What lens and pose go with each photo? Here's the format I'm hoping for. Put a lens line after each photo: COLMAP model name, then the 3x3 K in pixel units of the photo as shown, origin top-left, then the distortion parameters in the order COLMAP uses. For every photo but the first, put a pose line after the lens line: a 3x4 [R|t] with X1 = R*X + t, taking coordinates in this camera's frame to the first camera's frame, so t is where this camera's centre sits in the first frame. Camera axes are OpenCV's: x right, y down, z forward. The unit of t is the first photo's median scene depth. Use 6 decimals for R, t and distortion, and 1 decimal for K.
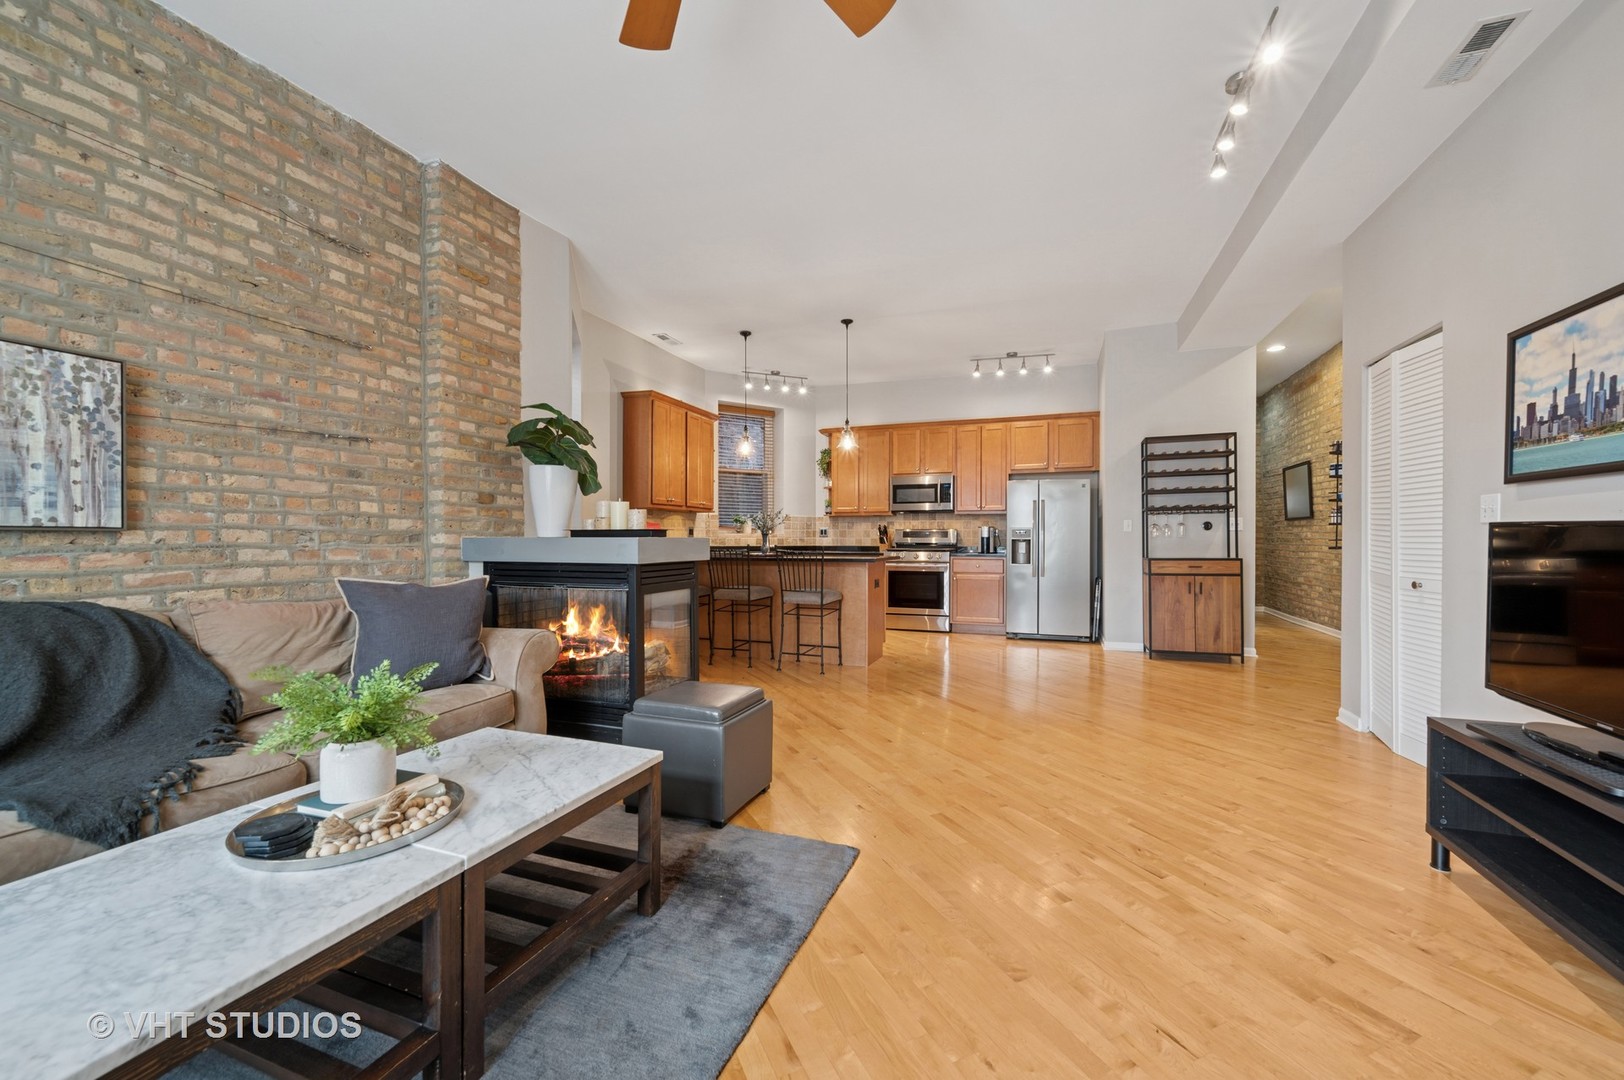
lens RADIAL K [[638.6, 0, 817.0], [0, 638.6, 540.5], [0, 0, 1]] dist [-0.002315, 0.000178]
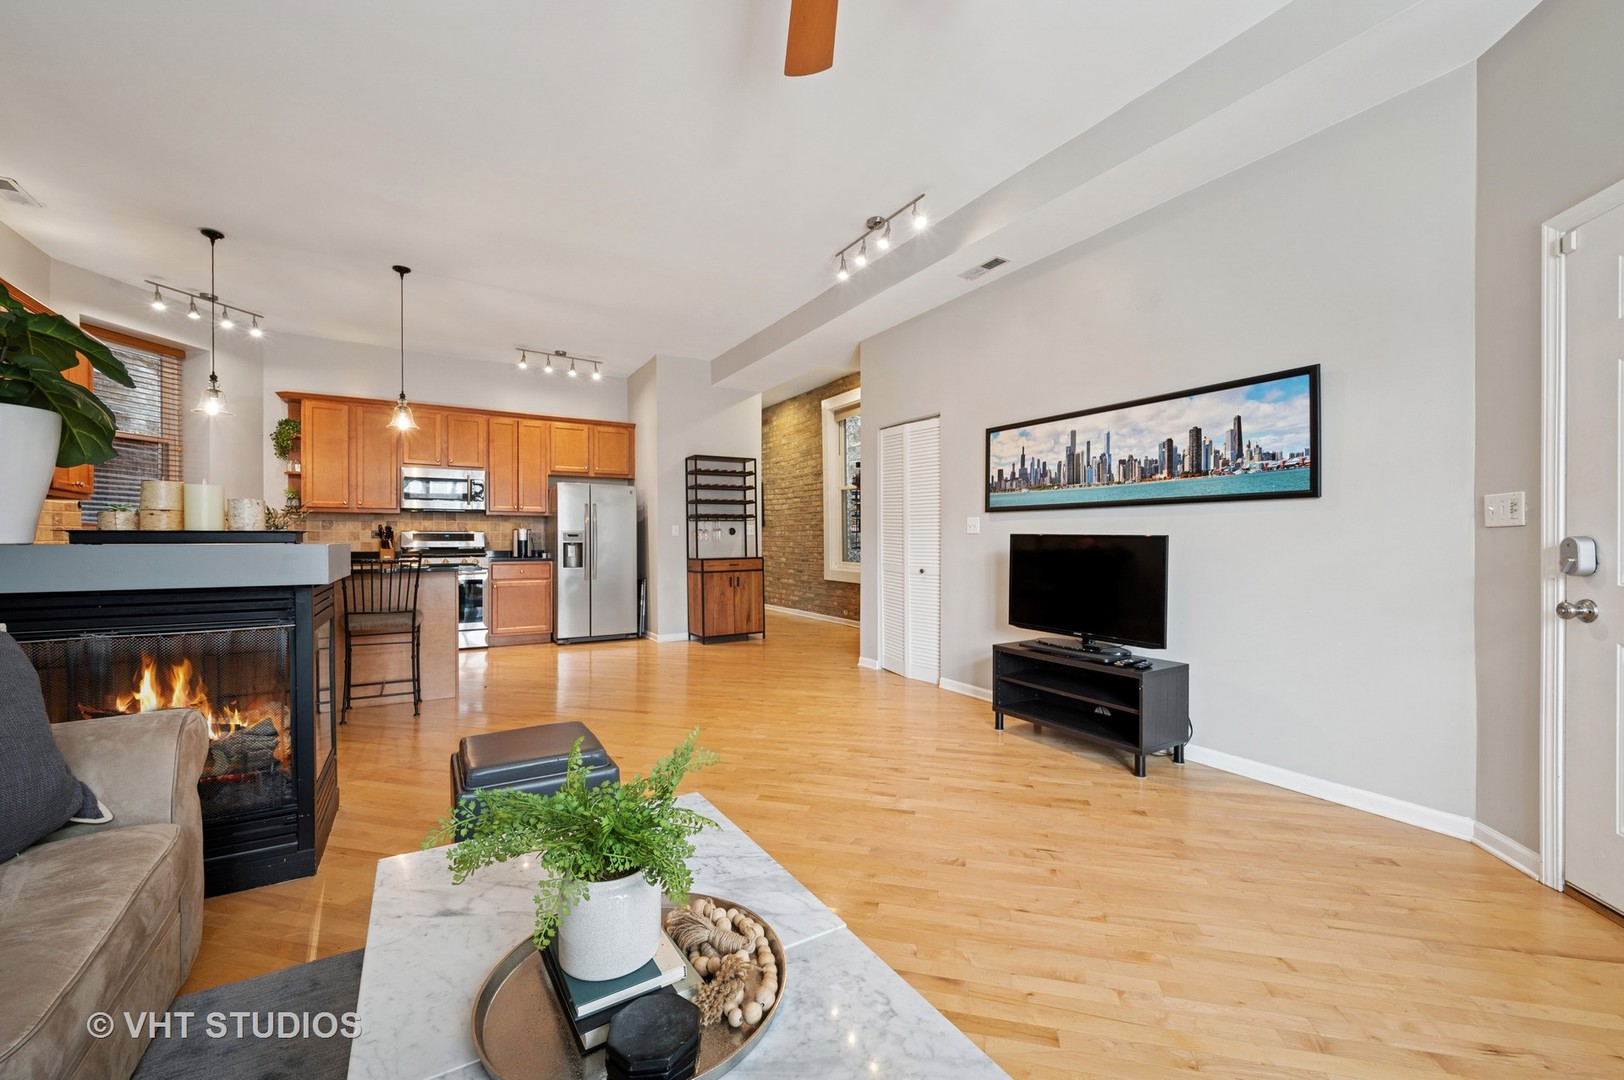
lens RADIAL K [[638.6, 0, 817.0], [0, 638.6, 540.5], [0, 0, 1]] dist [-0.002315, 0.000178]
pose [[0.619889, -0.001281, 0.784689, -0.421108], [0.003121, 0.999995, -0.000834, -0.005759], [-0.784684, 0.002966, 0.619889, 0.170726]]
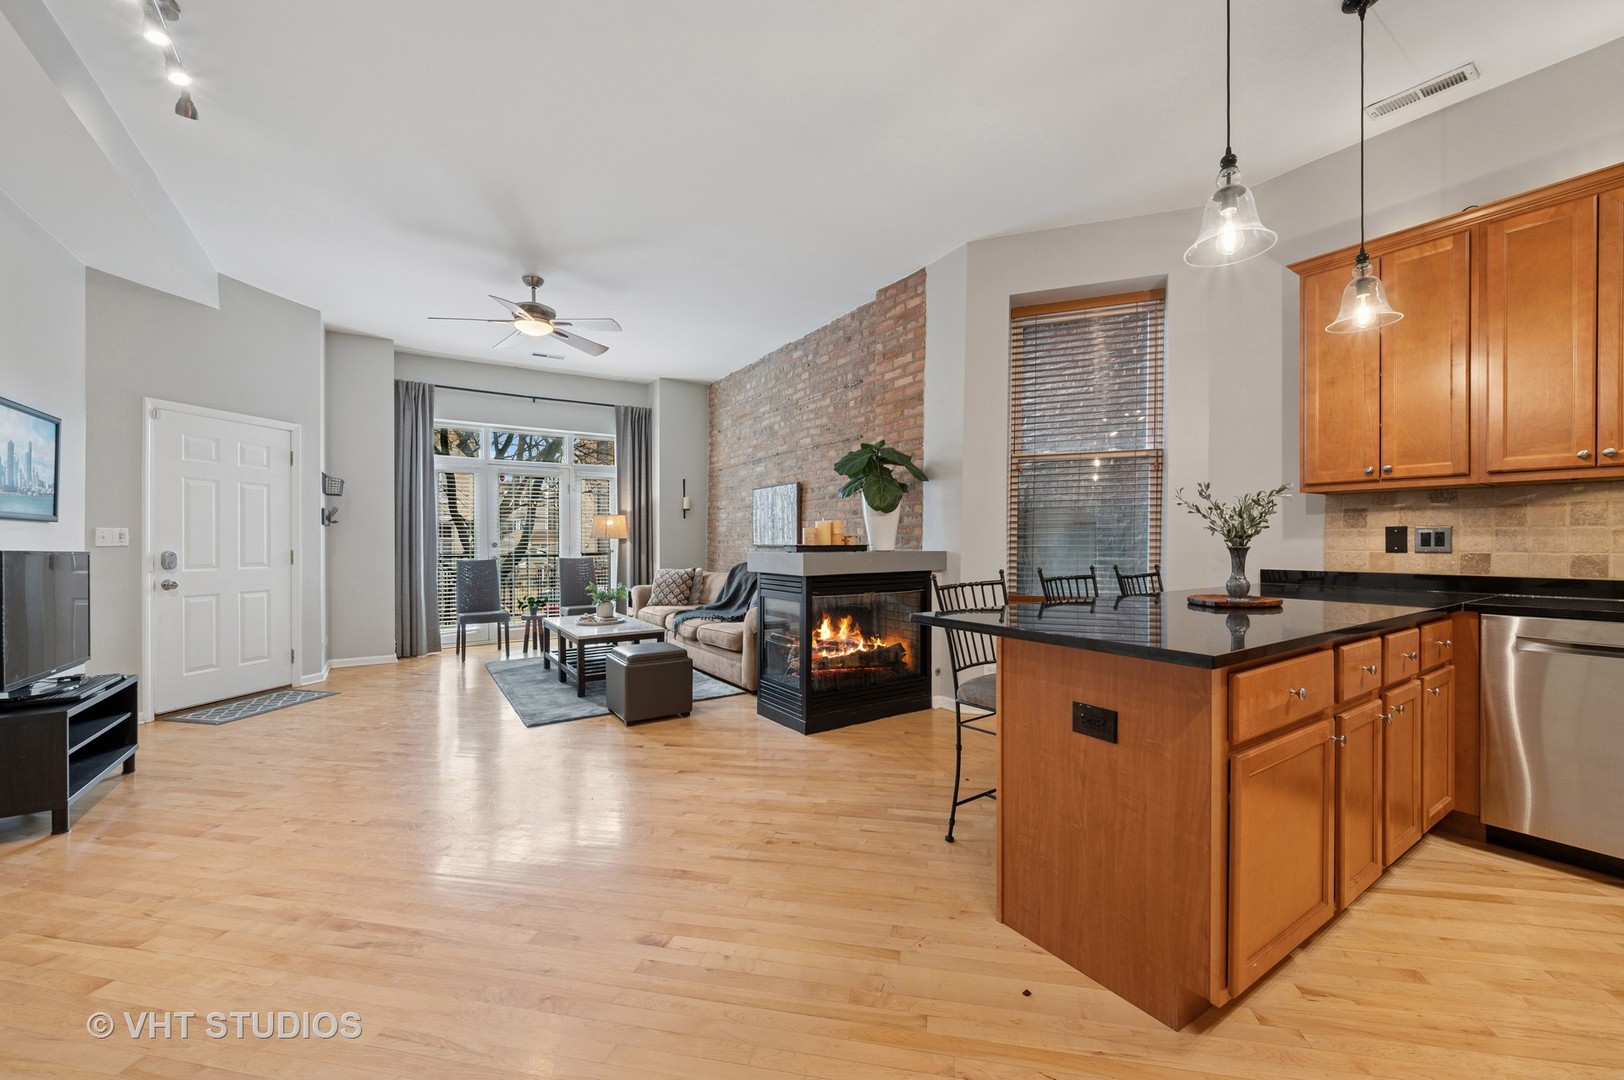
lens RADIAL K [[638.6, 0, 817.0], [0, 638.6, 540.5], [0, 0, 1]] dist [-0.002315, 0.000178]
pose [[-0.591328, 0.001673, -0.806430, 0.637332], [0.001895, 0.999998, 0.000685, -0.026287], [0.806429, -0.001123, -0.591330, 1.674182]]
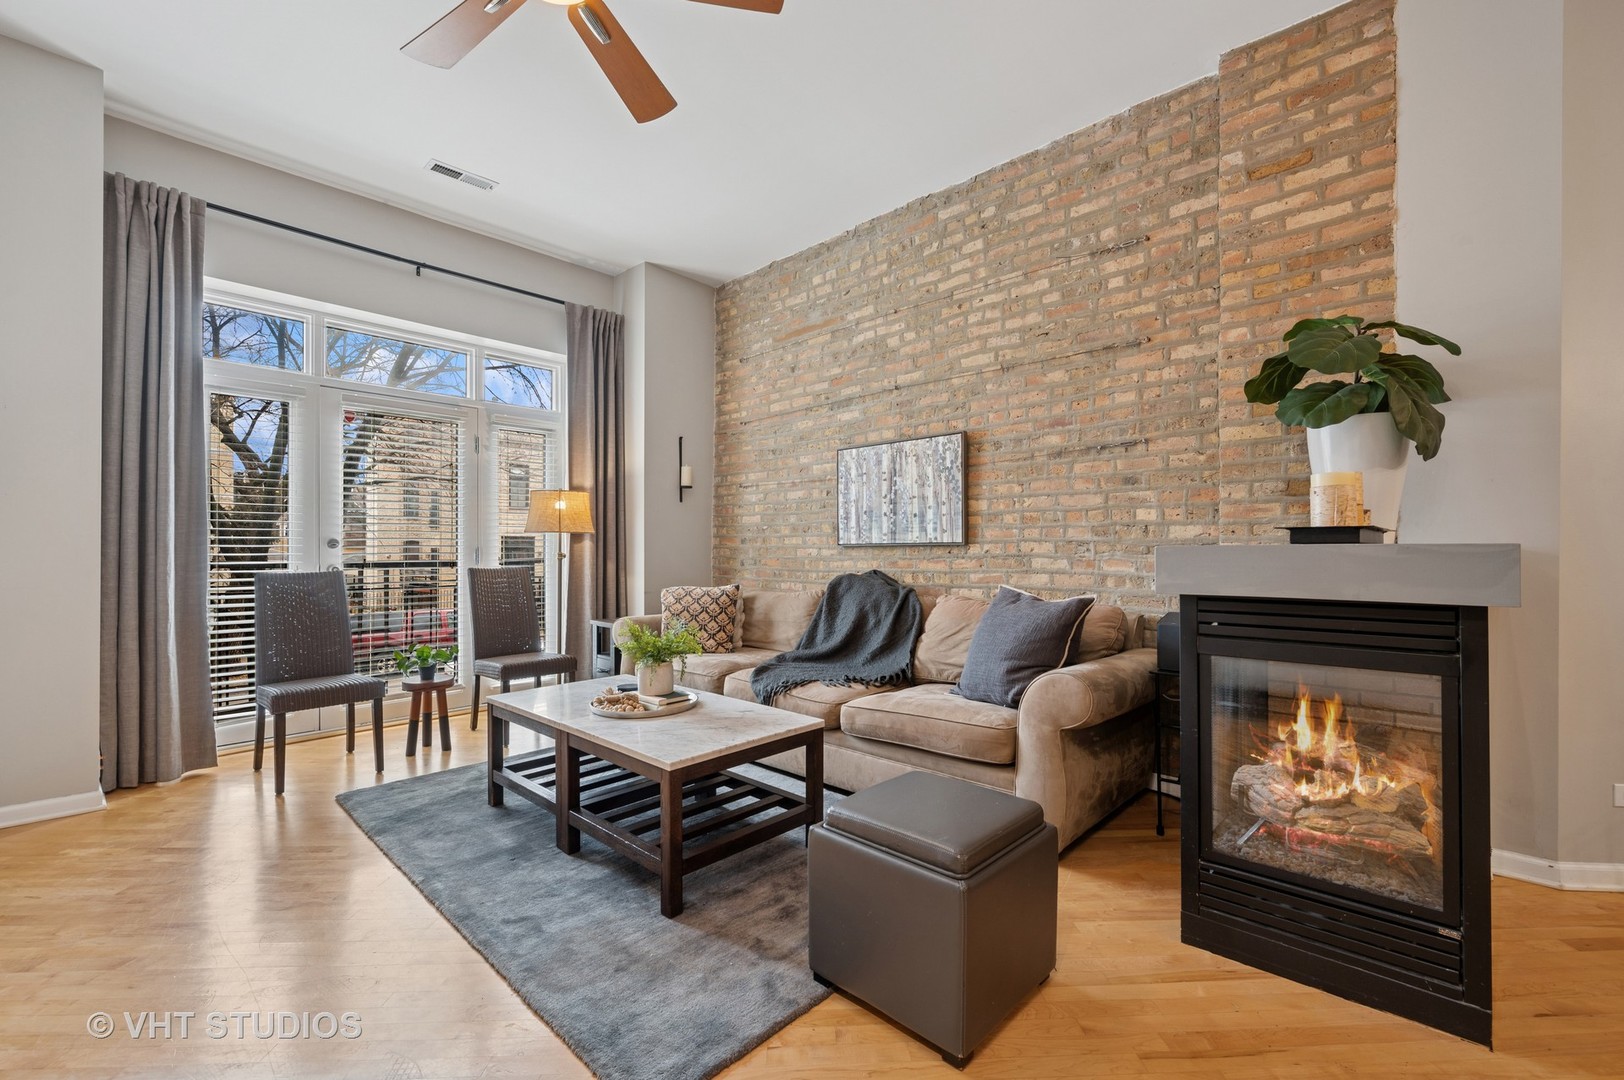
lens RADIAL K [[684.2, 0, 816.9], [0, 684.2, 545.4], [0, 0, 1]] dist [-0.000663, -0.002226]
pose [[-0.390635, -0.007326, -0.920517, 0.334367], [-0.000014, 0.999968, -0.007952, -0.000387], [0.920546, -0.003094, -0.390623, 0.832983]]
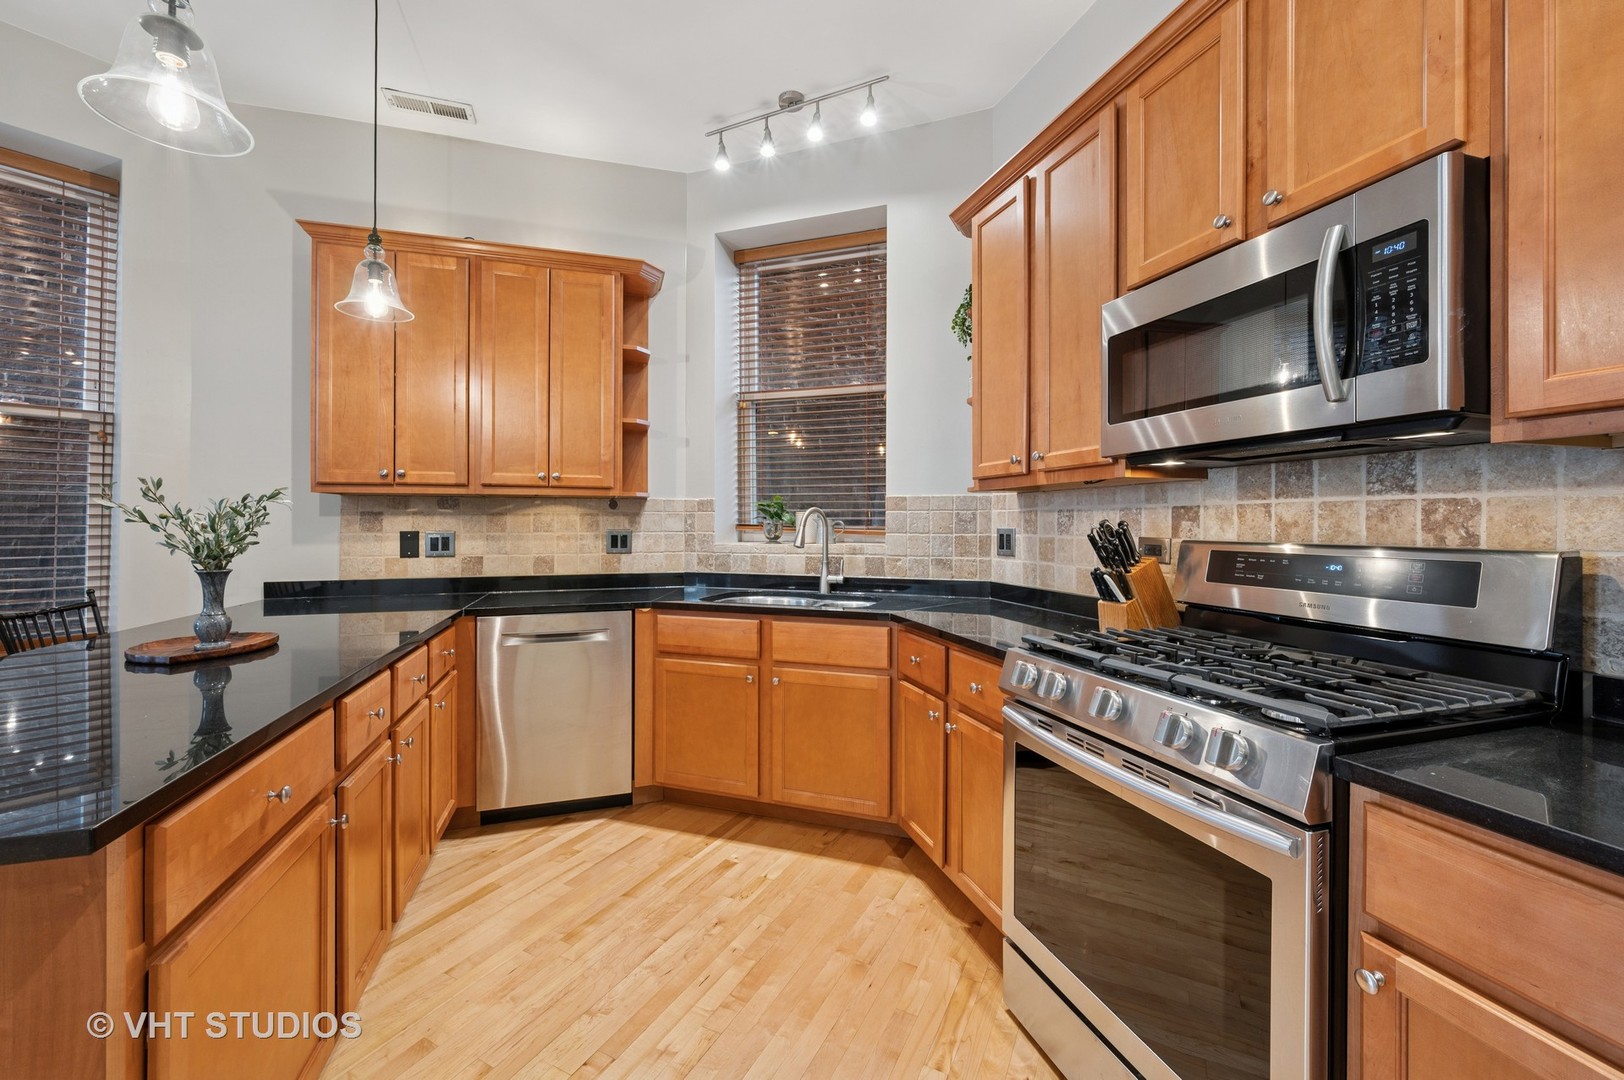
lens RADIAL K [[650.0, 0, 808.4], [0, 650.0, 523.9], [0, 0, 1]] dist [-0.002142, 0.000141]
pose [[0.604727, -0.000979, -0.796432, 0.499755], [0.000450, 1.000000, -0.000888, -0.051199], [0.796432, 0.000178, 0.604728, 1.694808]]
